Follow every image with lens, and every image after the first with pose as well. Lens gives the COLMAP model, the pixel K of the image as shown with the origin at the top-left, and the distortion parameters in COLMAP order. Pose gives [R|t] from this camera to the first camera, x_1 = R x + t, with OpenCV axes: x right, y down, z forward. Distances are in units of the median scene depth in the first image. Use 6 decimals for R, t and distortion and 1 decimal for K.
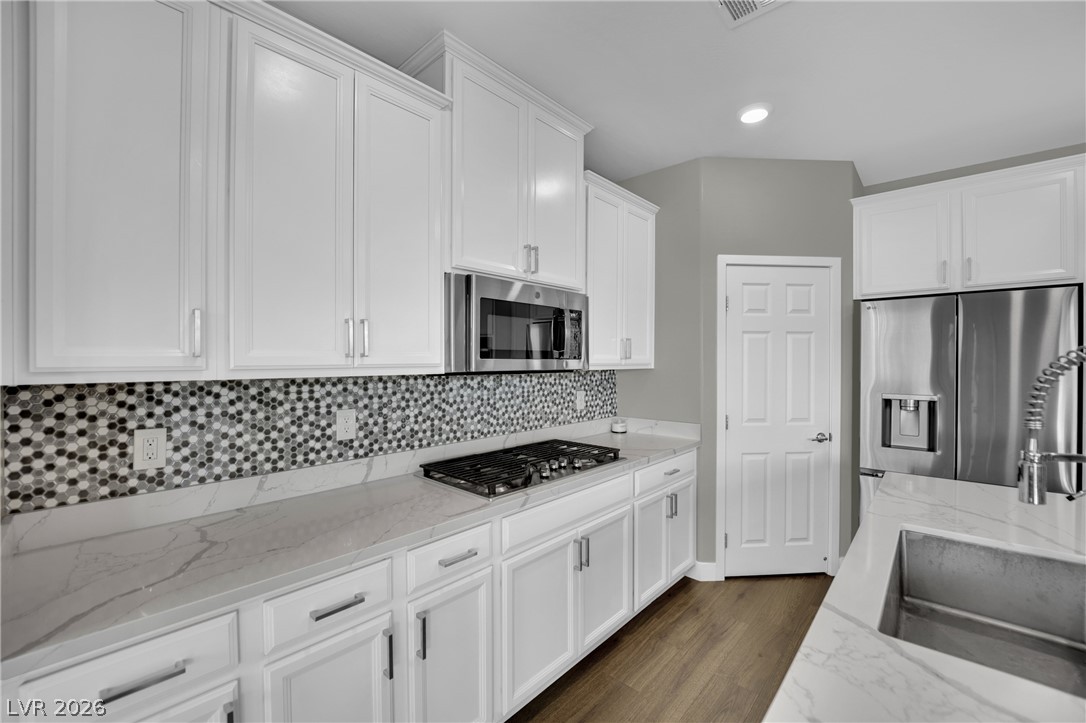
lens RADIAL K [[447.2, 0, 548.6], [0, 447.2, 360.9], [0, 0, 1]] dist [-0.017724, 0.000638]
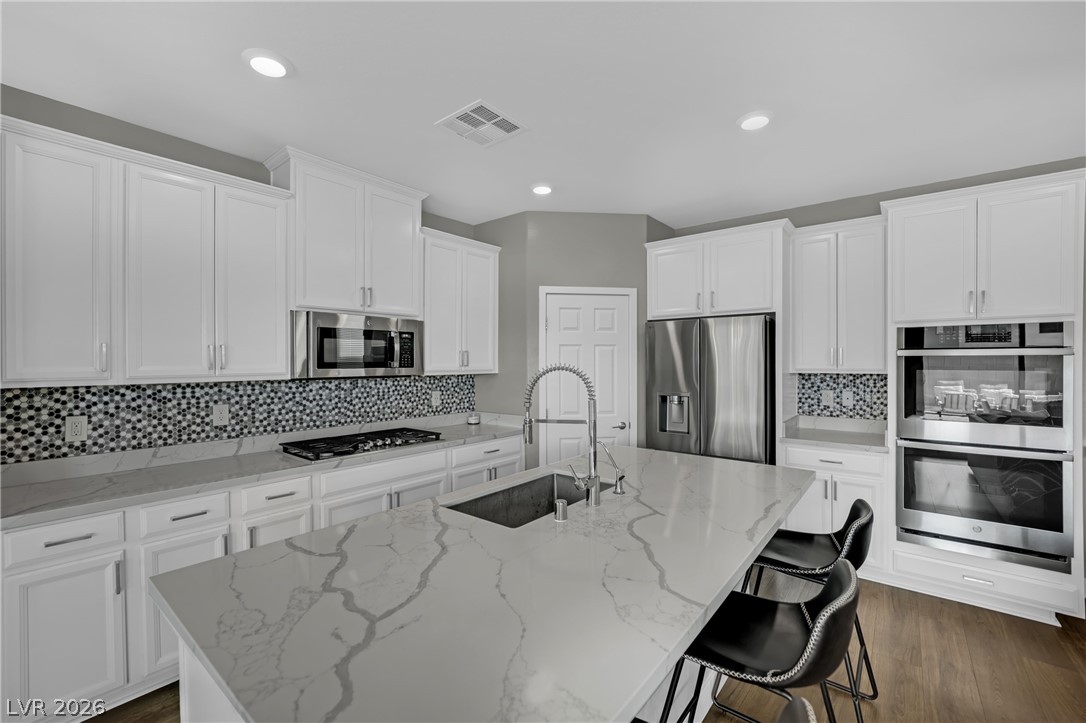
lens RADIAL K [[447.2, 0, 543.1], [0, 447.2, 361.7], [0, 0, 1]] dist [-0.017724, 0.000638]
pose [[0.999056, -0.003798, 0.043267, 0.584888], [0.003852, 0.999992, -0.001182, -0.026860], [-0.043262, 0.001348, 0.999063, -0.536666]]
